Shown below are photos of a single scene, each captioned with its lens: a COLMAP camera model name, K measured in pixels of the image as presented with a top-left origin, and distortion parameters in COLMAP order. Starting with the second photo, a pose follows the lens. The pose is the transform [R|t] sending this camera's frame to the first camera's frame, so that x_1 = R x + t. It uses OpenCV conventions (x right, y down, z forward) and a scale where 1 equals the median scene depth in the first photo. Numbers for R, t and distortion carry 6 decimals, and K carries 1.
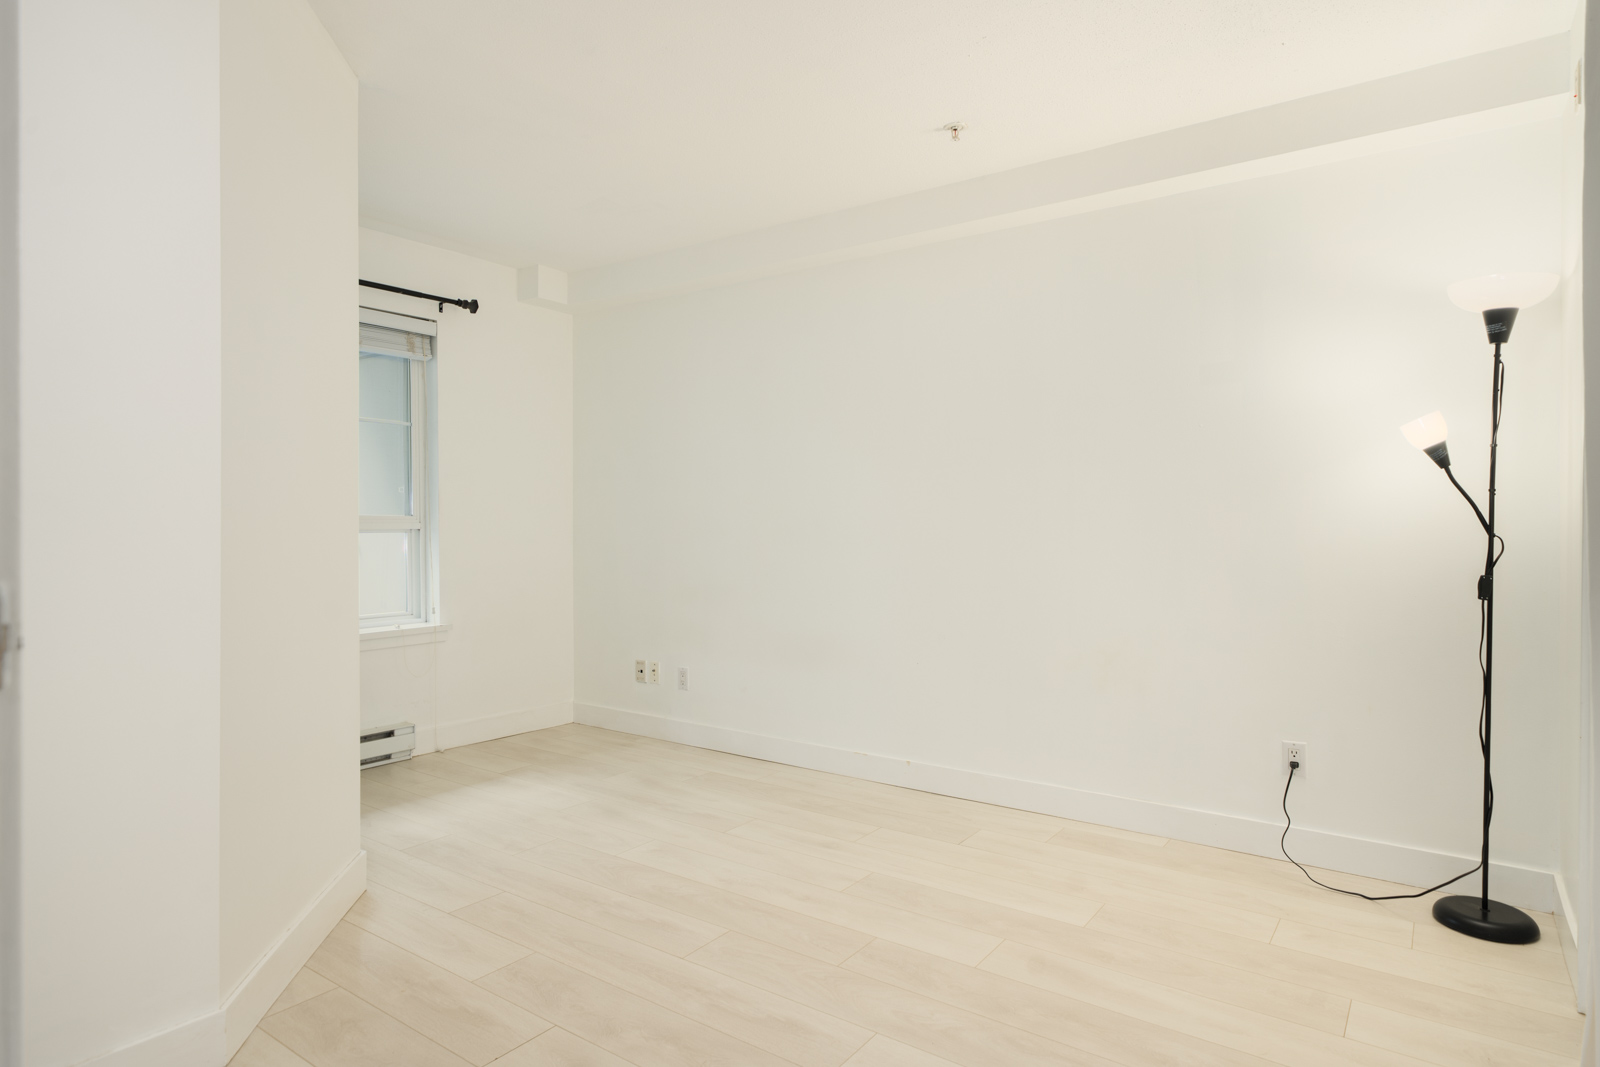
lens RADIAL K [[926.2, 0, 800.0], [0, 926.2, 533.5], [0, 0, 1]] dist [0.017104, -0.000310]
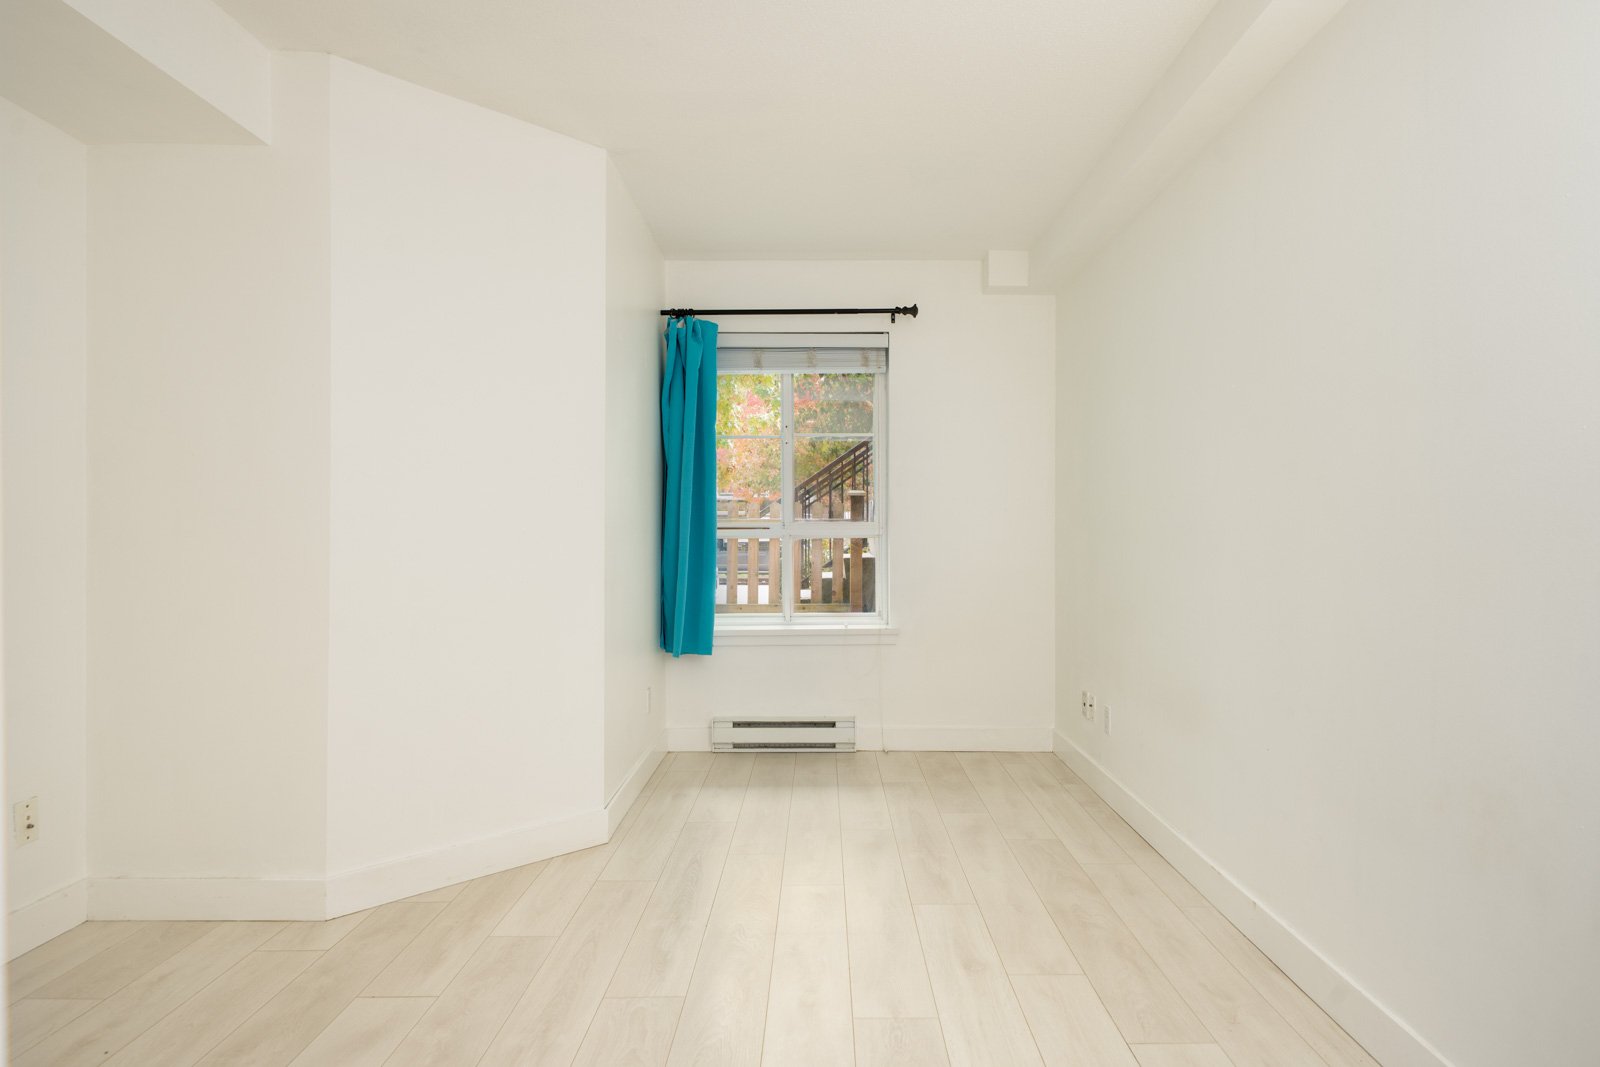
lens RADIAL K [[926.2, 0, 800.0], [0, 926.2, 533.5], [0, 0, 1]] dist [0.017104, -0.000310]
pose [[0.586084, -0.000349, -0.810250, 0.386526], [-0.005259, 0.999977, -0.004235, -0.001041], [0.810234, 0.006743, 0.586068, 0.322035]]
